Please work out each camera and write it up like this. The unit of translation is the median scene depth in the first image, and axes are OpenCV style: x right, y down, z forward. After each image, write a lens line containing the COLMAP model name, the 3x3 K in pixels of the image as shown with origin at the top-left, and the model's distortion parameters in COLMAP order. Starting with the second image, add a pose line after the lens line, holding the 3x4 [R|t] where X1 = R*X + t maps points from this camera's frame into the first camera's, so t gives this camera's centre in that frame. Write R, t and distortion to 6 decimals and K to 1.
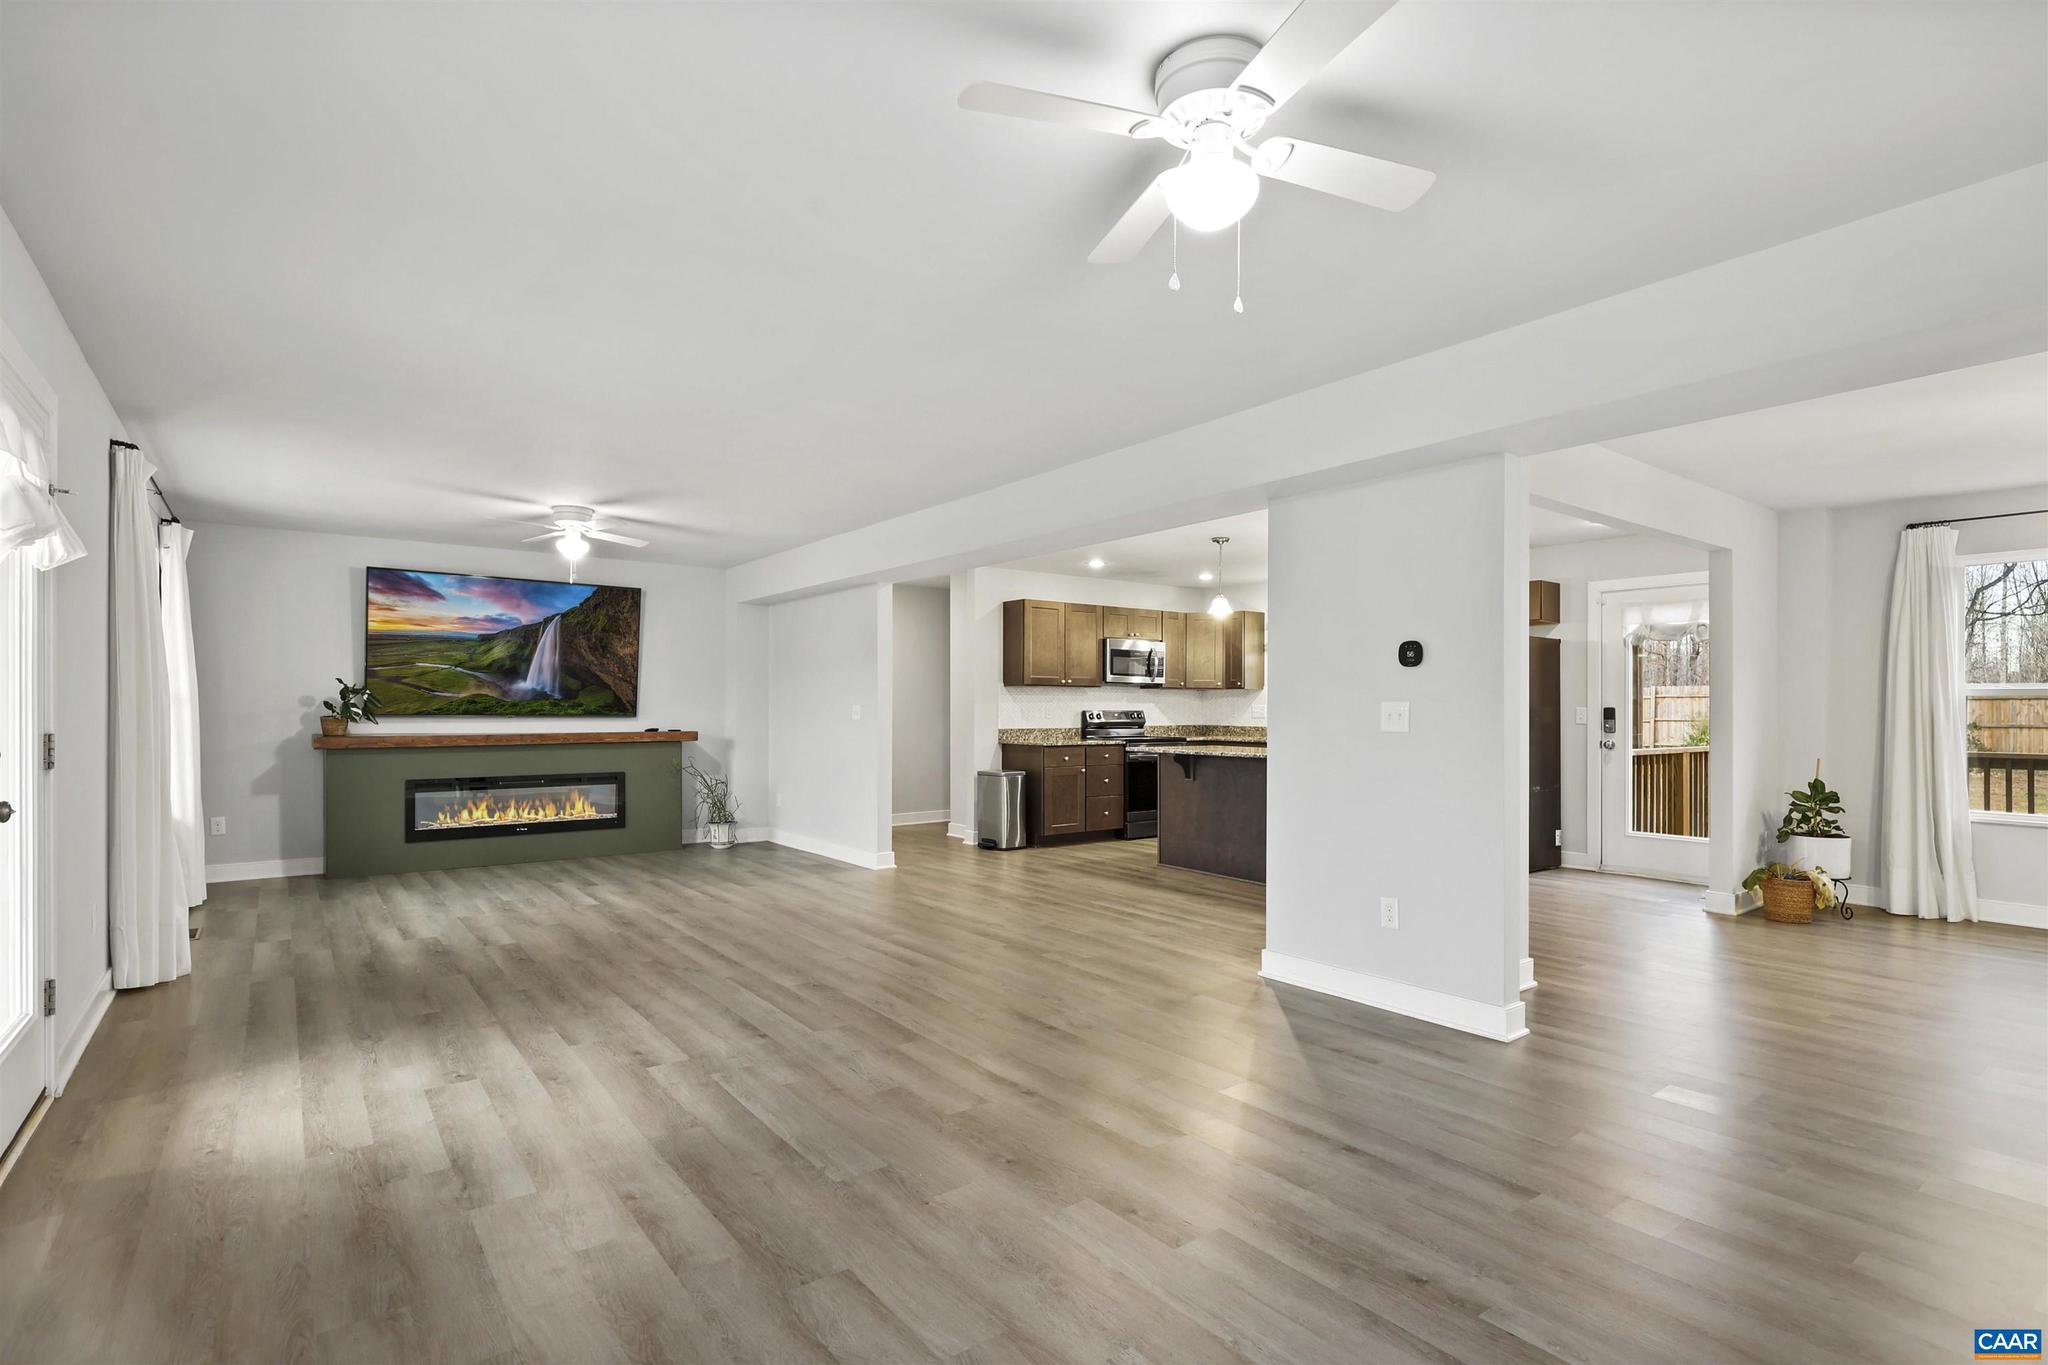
lens RADIAL K [[974.8, 0, 1024.0], [0, 974.8, 682.5], [0, 0, 1]] dist [-0.000896, 0.000257]
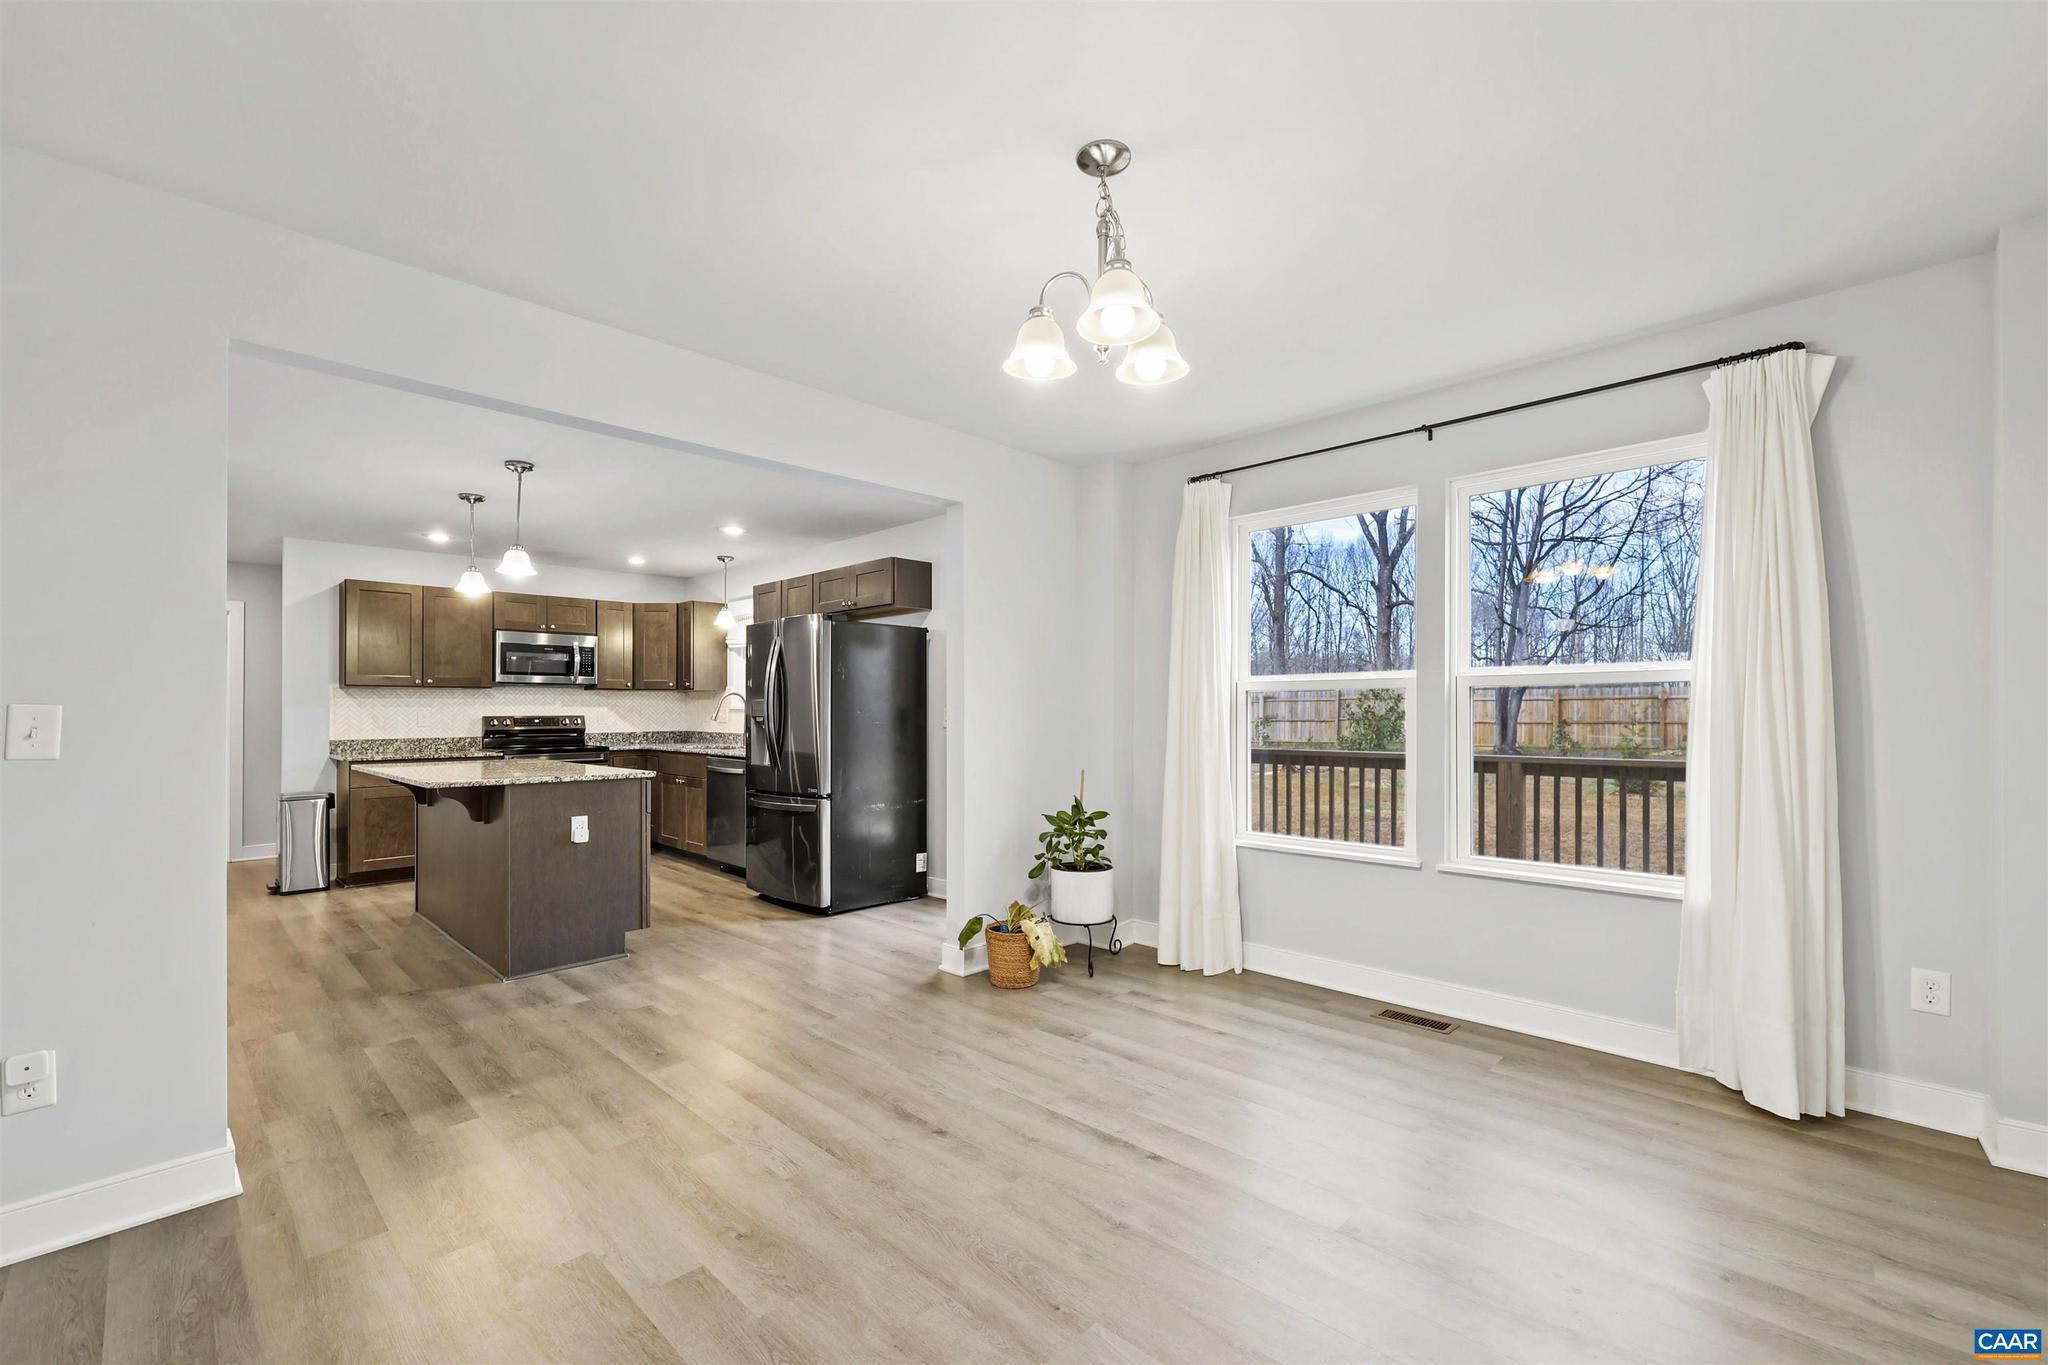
lens RADIAL K [[848.3, 0, 1028.3], [0, 848.3, 707.7], [0, 0, 1]] dist [-0.000897, -0.000053]
pose [[0.986968, -0.010558, 0.160572, 0.852162], [0.006440, 0.999637, 0.026148, 0.010279], [-0.160790, -0.024773, 0.986678, 0.423851]]
